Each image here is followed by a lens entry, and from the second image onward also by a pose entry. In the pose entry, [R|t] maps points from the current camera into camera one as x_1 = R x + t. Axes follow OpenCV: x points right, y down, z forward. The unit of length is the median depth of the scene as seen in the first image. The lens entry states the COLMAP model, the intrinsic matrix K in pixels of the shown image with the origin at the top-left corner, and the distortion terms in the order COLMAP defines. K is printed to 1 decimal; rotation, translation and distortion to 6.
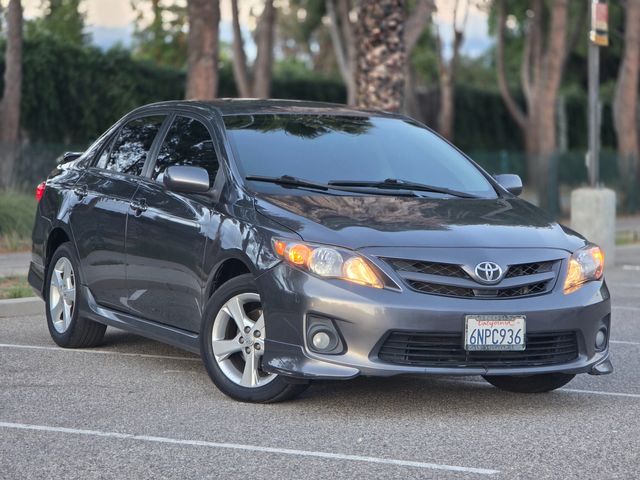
lens RADIAL K [[2168.7, 0, 320.0], [0, 2168.7, 240.0], [0, 0, 1]] dist [0.231555, 2.627489]
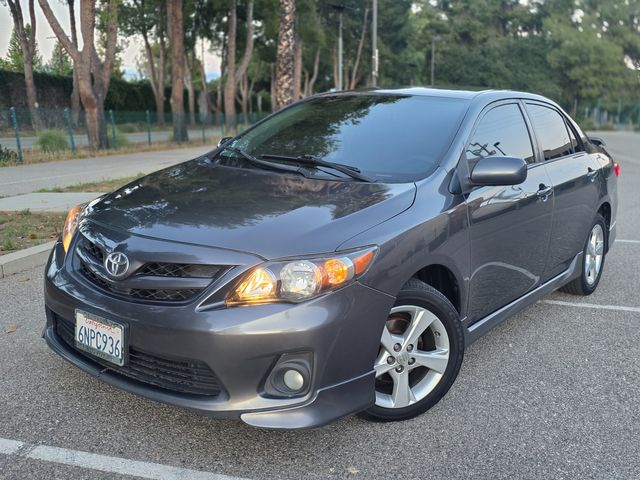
lens RADIAL K [[656.5, 0, 313.8], [0, 656.5, 237.5], [0, 0, 1]] dist [0.119661, -0.198258]
pose [[0.965366, -0.043968, 0.257170, -0.378135], [0.005381, 0.988844, 0.148860, -0.033412], [-0.260846, -0.142321, 0.954832, 0.456314]]
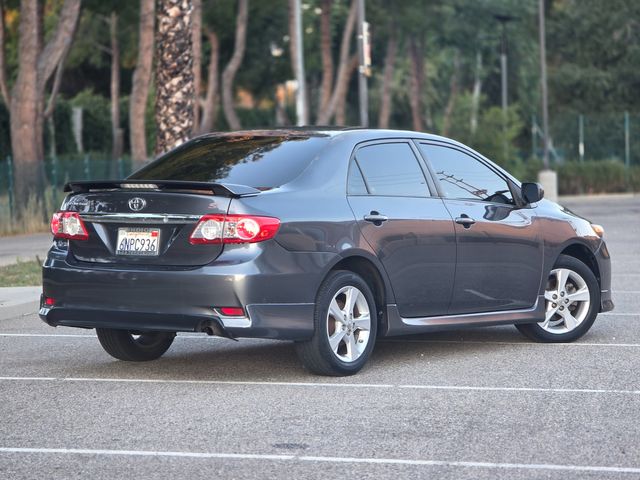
lens RADIAL K [[2168.7, 0, 320.0], [0, 2168.7, 240.0], [0, 0, 1]] dist [0.231555, 2.627489]
pose [[0.954632, -0.034350, 0.295799, -0.628260], [0.034525, 0.999393, 0.004631, -0.000968], [-0.295778, 0.005792, 0.955239, -0.460935]]
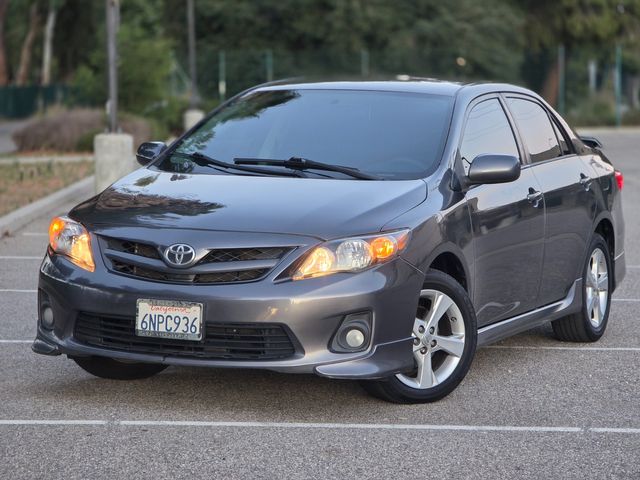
lens RADIAL K [[2168.7, 0, 320.0], [0, 2168.7, 240.0], [0, 0, 1]] dist [0.231555, 2.627489]
pose [[0.866824, -0.042270, 0.496820, -0.763364], [0.024015, 0.998783, 0.043077, -0.030362], [-0.498036, -0.025409, 0.866784, -0.070602]]
